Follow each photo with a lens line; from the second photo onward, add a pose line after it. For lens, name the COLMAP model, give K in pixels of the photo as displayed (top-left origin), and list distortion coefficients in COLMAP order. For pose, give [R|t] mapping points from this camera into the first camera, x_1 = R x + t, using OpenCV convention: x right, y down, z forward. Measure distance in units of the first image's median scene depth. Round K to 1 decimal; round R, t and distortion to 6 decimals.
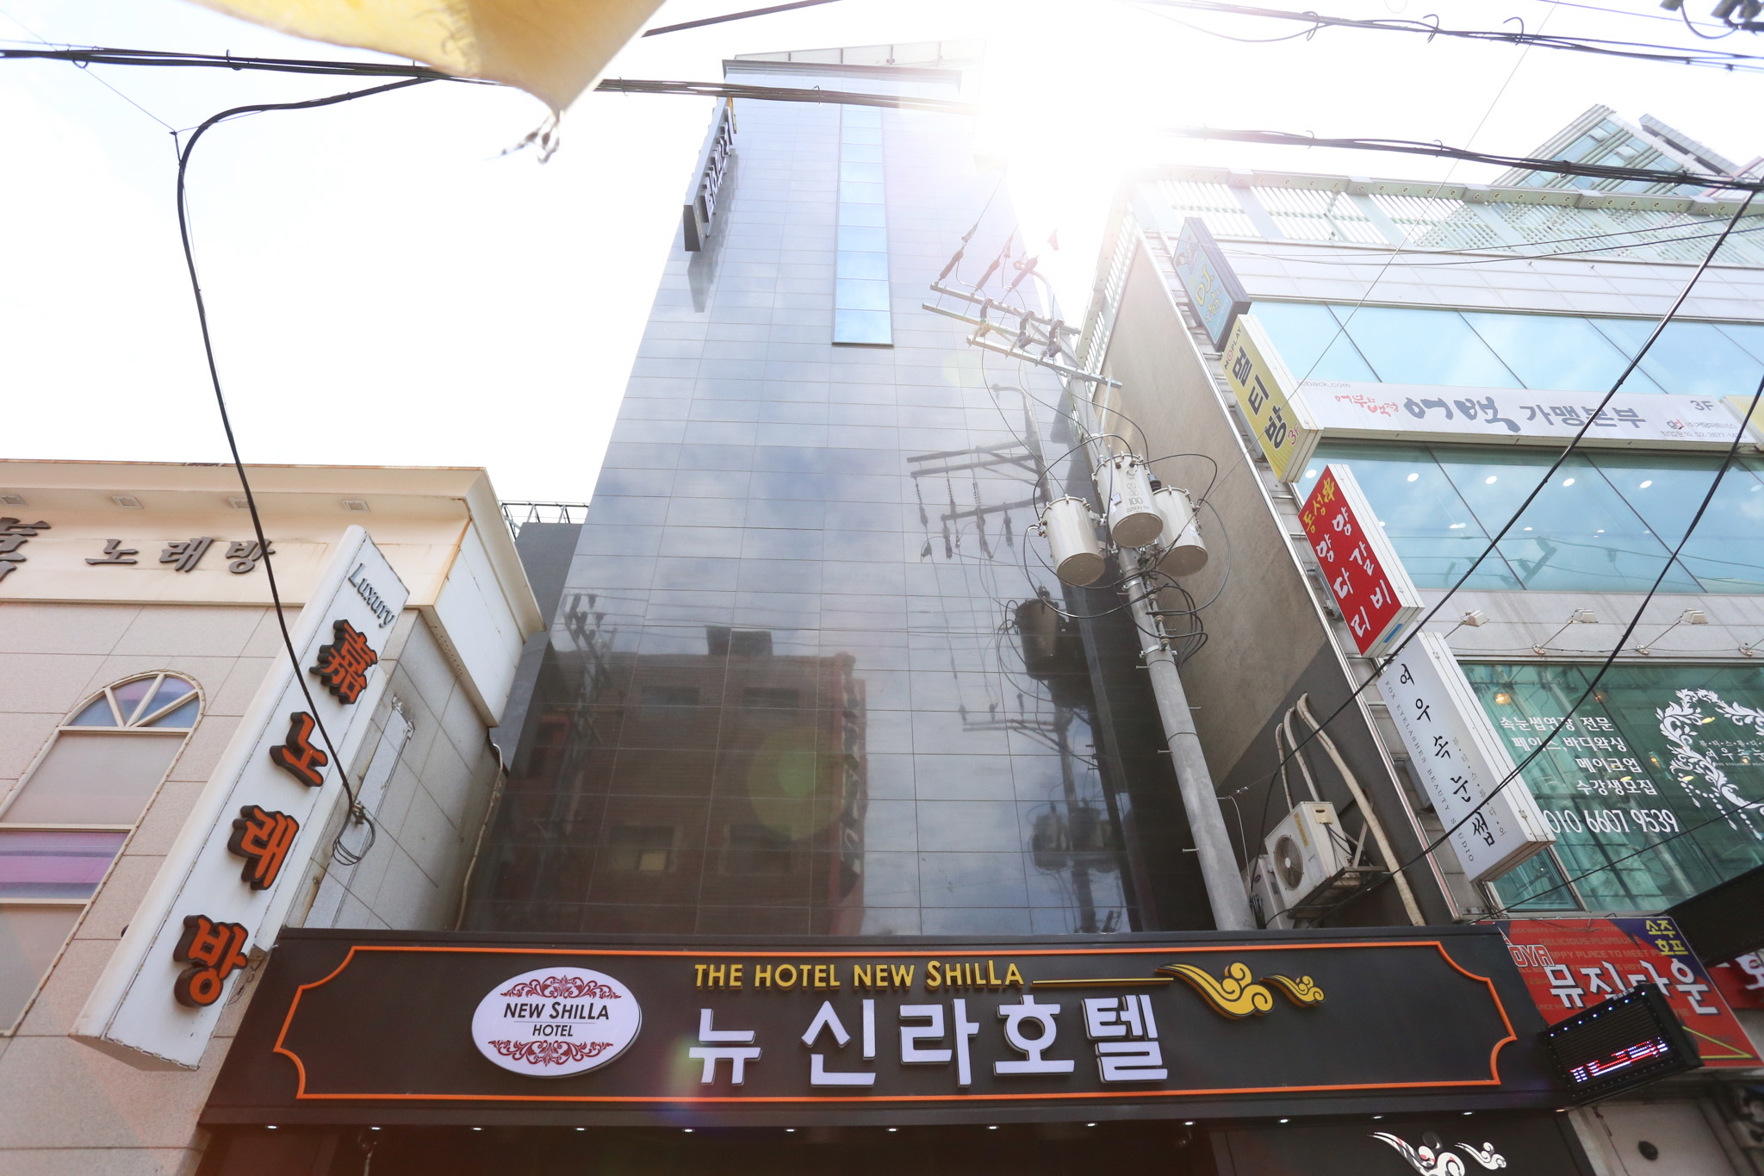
lens RADIAL K [[853.3, 0, 877.1], [0, 853.3, 574.7], [0, 0, 1]] dist [-0.071183, 0.026543]
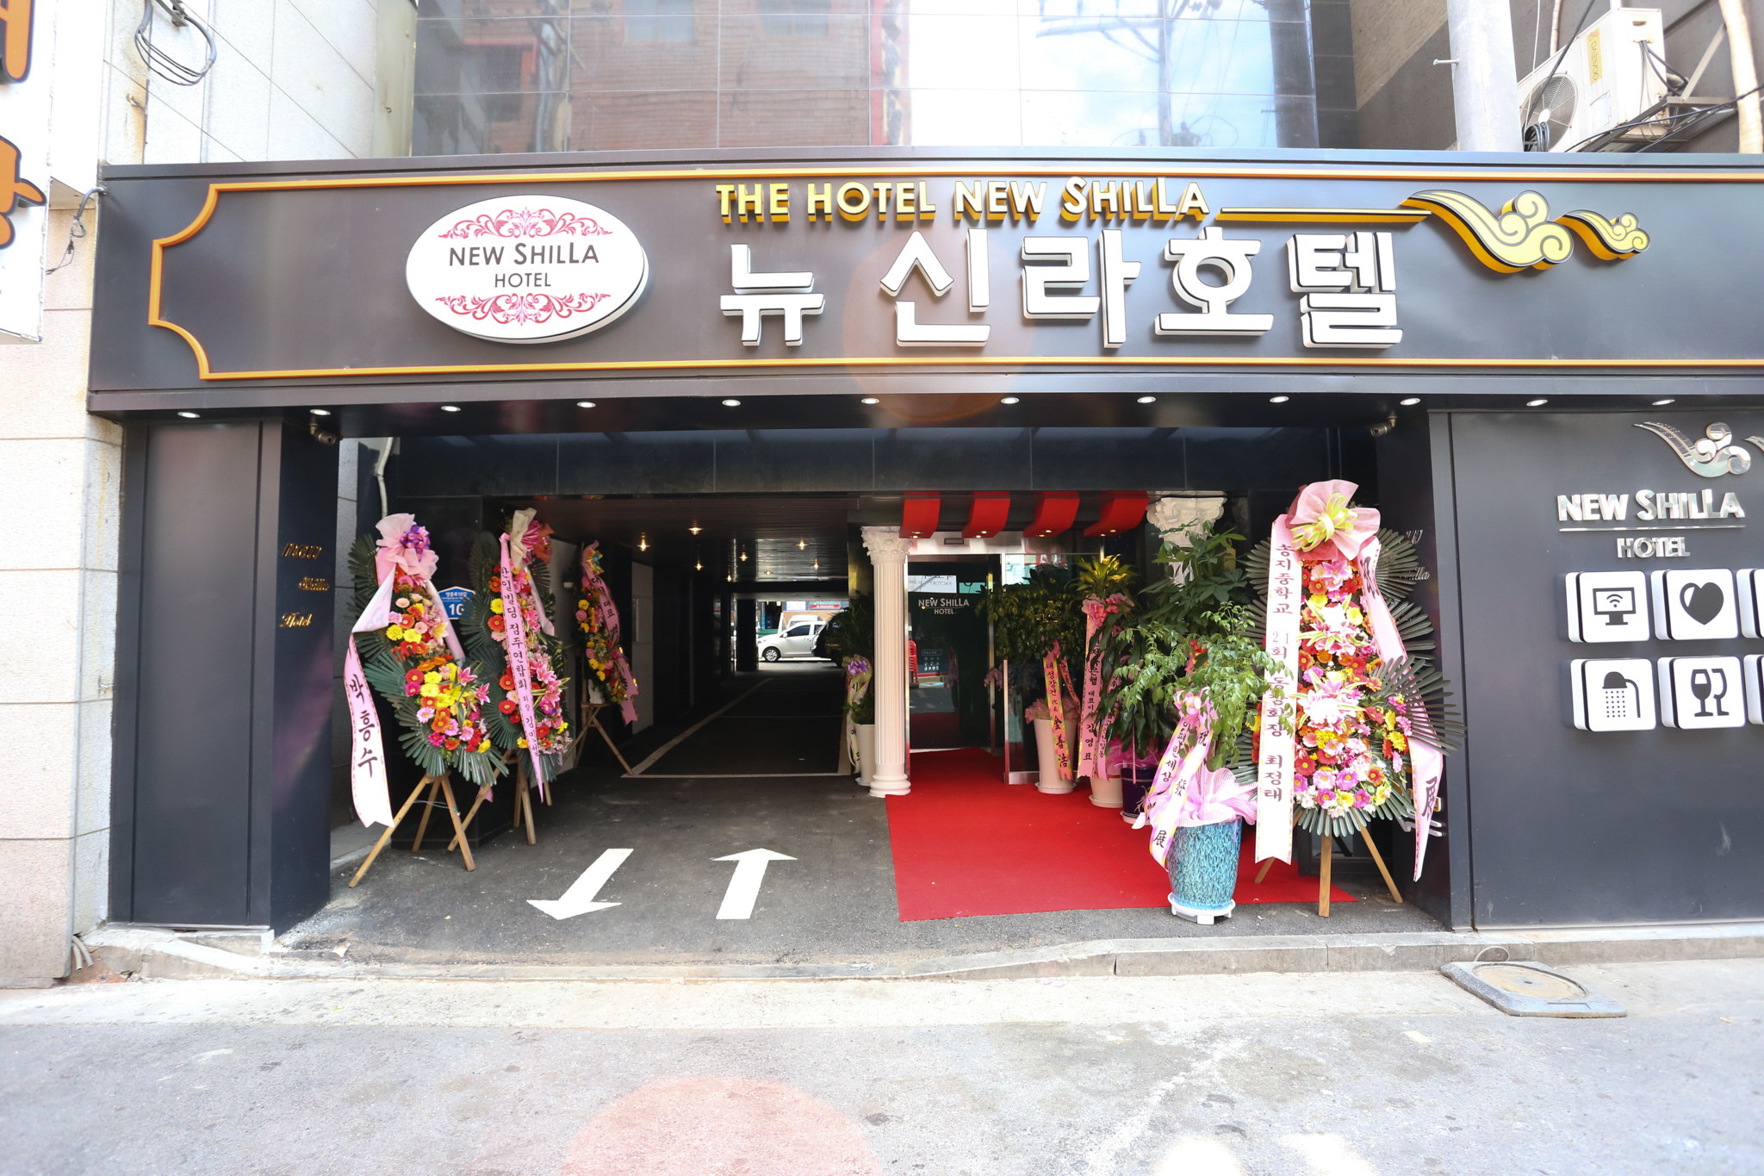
lens RADIAL K [[853.3, 0, 877.1], [0, 853.3, 574.7], [0, 0, 1]] dist [-0.071183, 0.026543]
pose [[0.999446, 0.002393, -0.033188, -0.069031], [0.018958, 0.778752, 0.627045, 0.299834], [0.027346, -0.627327, 0.778276, 0.302493]]
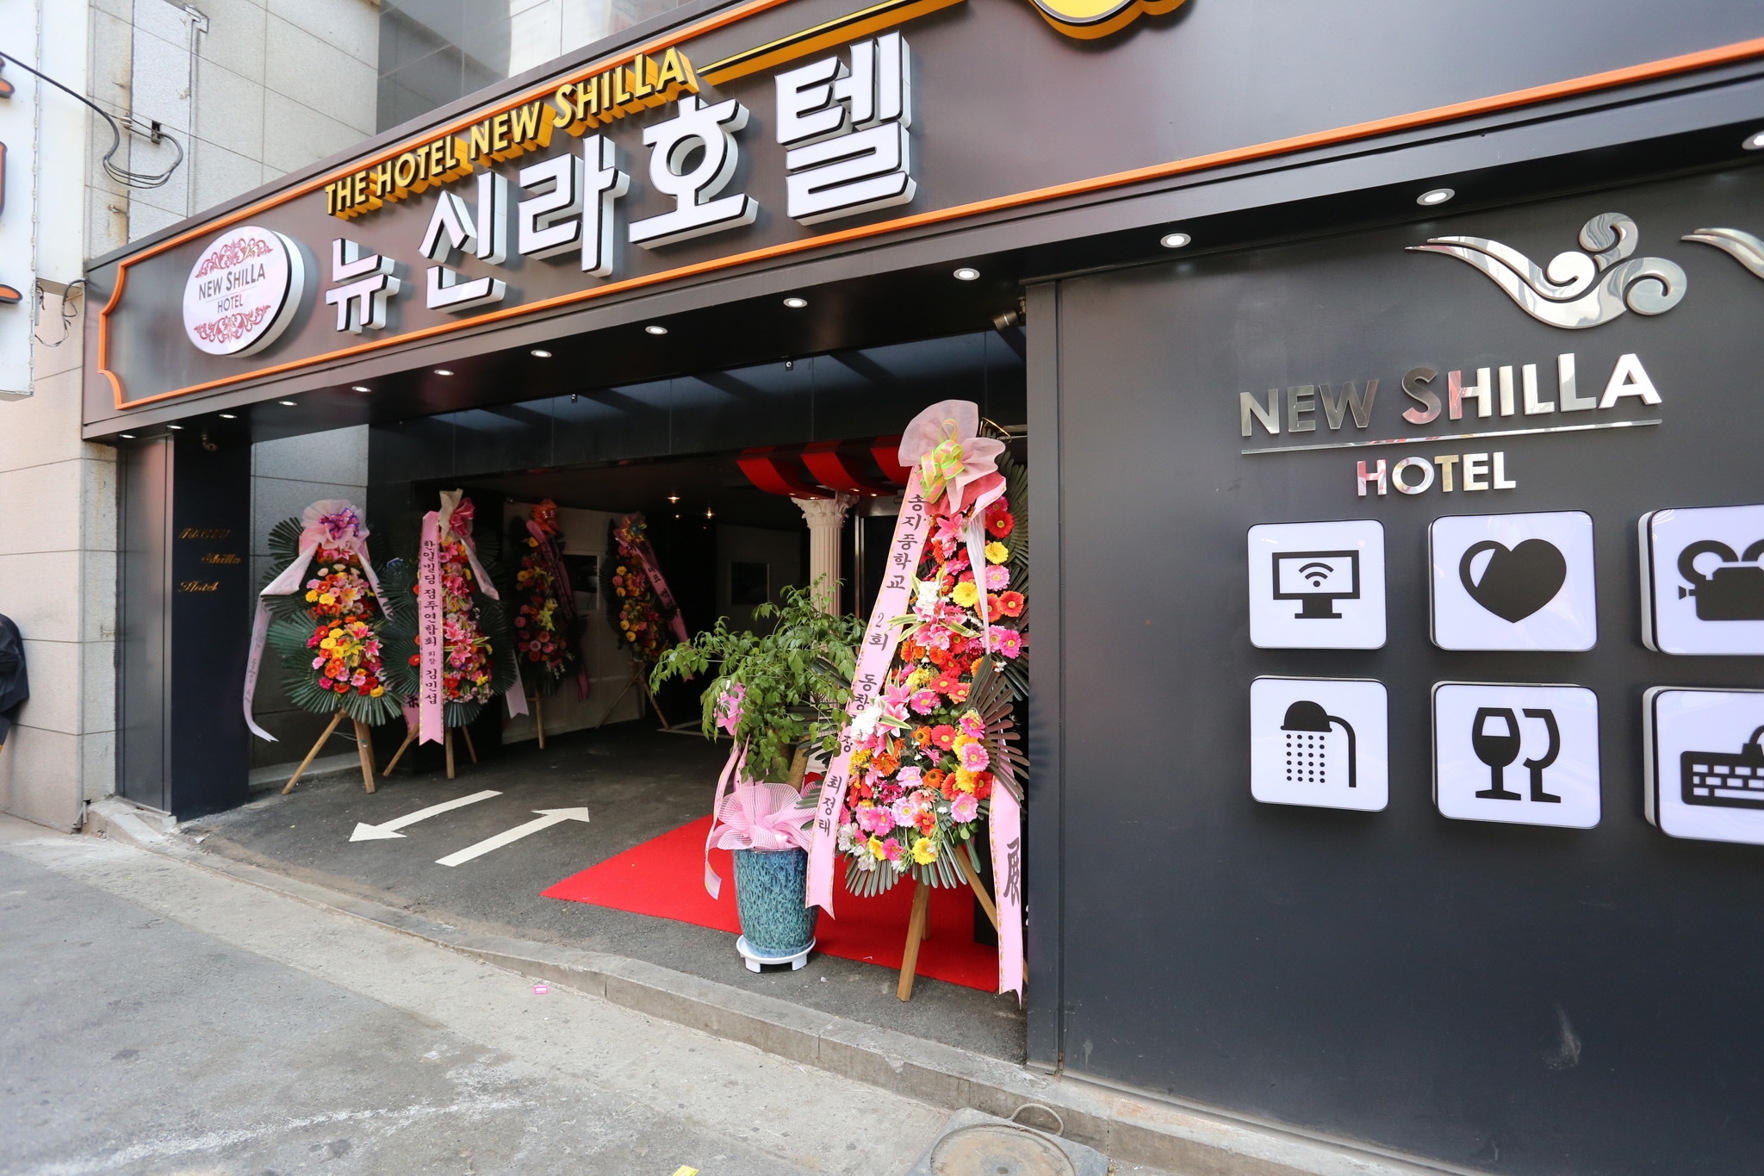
lens RADIAL K [[853.3, 0, 877.1], [0, 853.3, 574.7], [0, 0, 1]] dist [-0.071183, 0.026543]
pose [[0.871368, 0.006472, -0.490587, 0.556000], [0.320301, 0.749929, 0.578804, 0.471698], [0.371652, -0.661487, 0.651391, 0.514824]]
